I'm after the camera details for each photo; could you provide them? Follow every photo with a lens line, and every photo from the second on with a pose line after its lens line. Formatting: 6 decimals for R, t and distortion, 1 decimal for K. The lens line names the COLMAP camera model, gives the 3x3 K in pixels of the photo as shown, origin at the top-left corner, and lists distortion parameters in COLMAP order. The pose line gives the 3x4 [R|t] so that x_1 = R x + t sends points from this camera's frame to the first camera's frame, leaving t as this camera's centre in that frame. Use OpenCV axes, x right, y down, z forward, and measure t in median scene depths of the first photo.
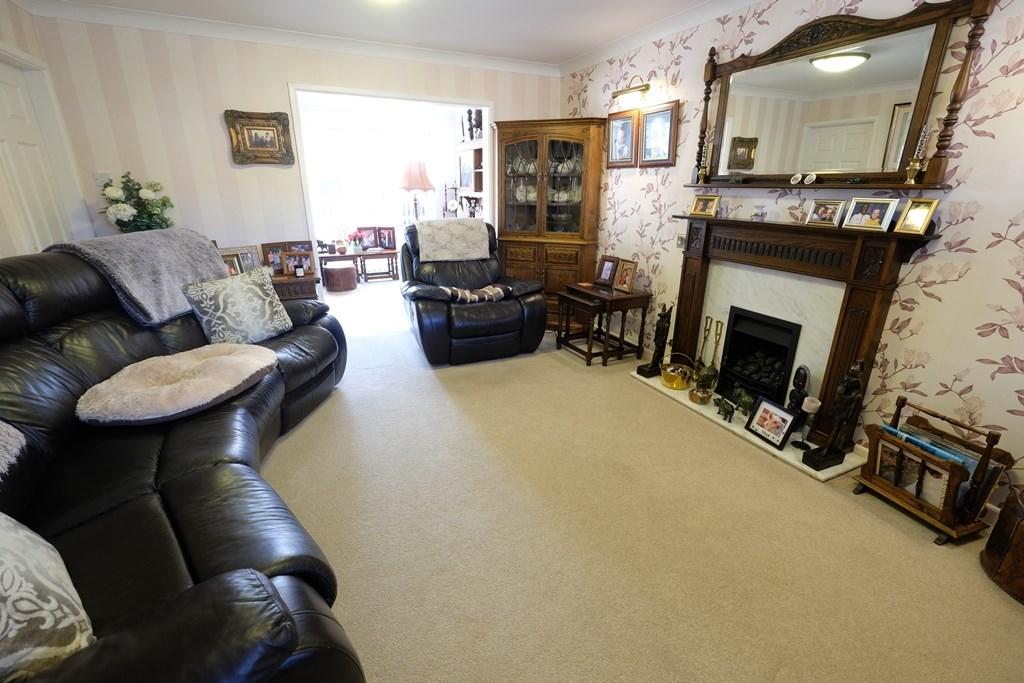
lens RADIAL K [[444.3, 0, 513.6], [0, 444.3, 334.9], [0, 0, 1]] dist [-0.005087, 0.000611]
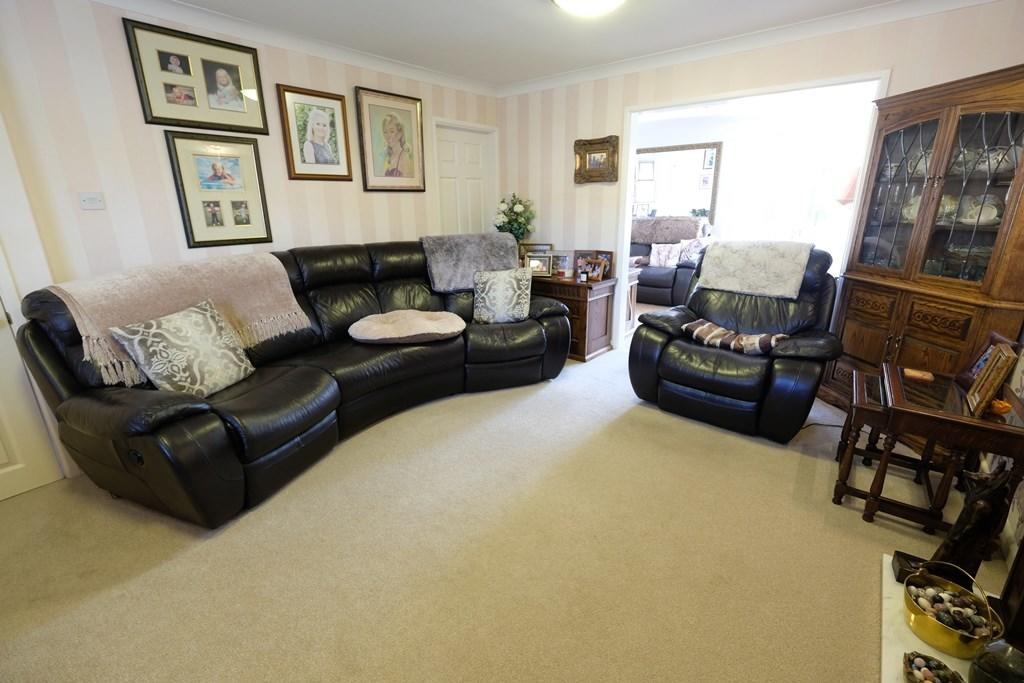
lens RADIAL K [[444.3, 0, 513.6], [0, 444.3, 334.9], [0, 0, 1]] dist [-0.005087, 0.000611]
pose [[0.430401, 0.249246, -0.867543, 0.519216], [-0.273250, 0.952001, 0.137947, -0.125352], [0.860284, 0.177683, 0.477849, 0.384323]]
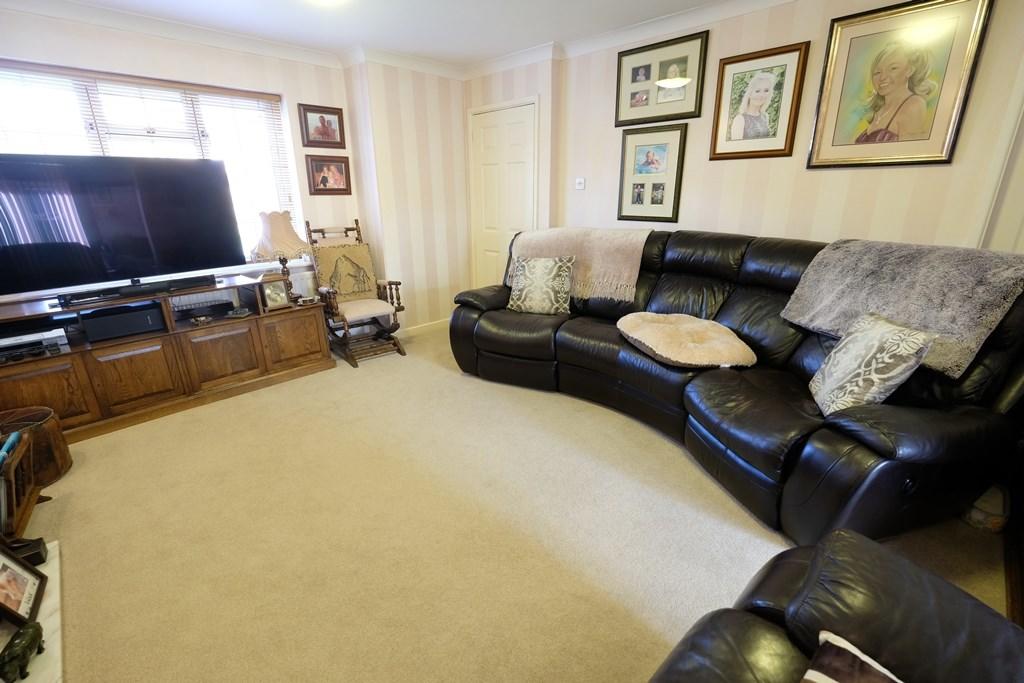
lens RADIAL K [[444.3, 0, 513.6], [0, 444.3, 334.9], [0, 0, 1]] dist [-0.005087, 0.000611]
pose [[-0.945320, 0.104172, -0.309061, 0.075687], [-0.099984, 0.809428, 0.578644, -0.399931], [0.310442, 0.577905, -0.754753, 1.206866]]
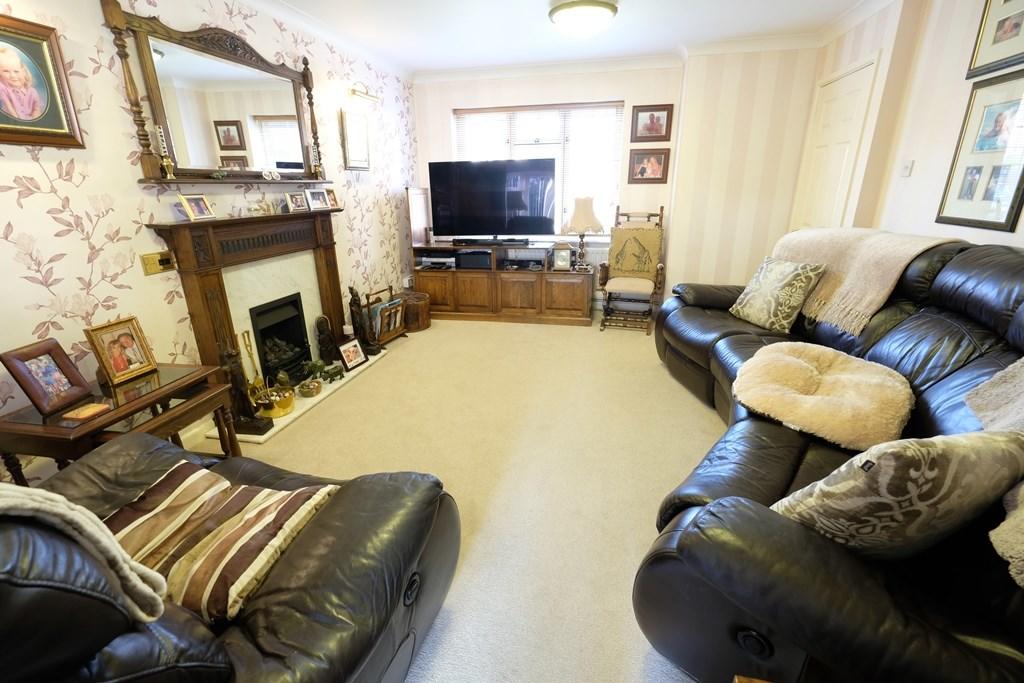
lens RADIAL K [[444.3, 0, 513.6], [0, 444.3, 334.9], [0, 0, 1]] dist [-0.005087, 0.000611]
pose [[-0.782271, -0.195273, 0.591540, -0.506092], [0.206413, 0.814697, 0.541907, -0.406857], [-0.587746, 0.546020, -0.597007, 1.235968]]
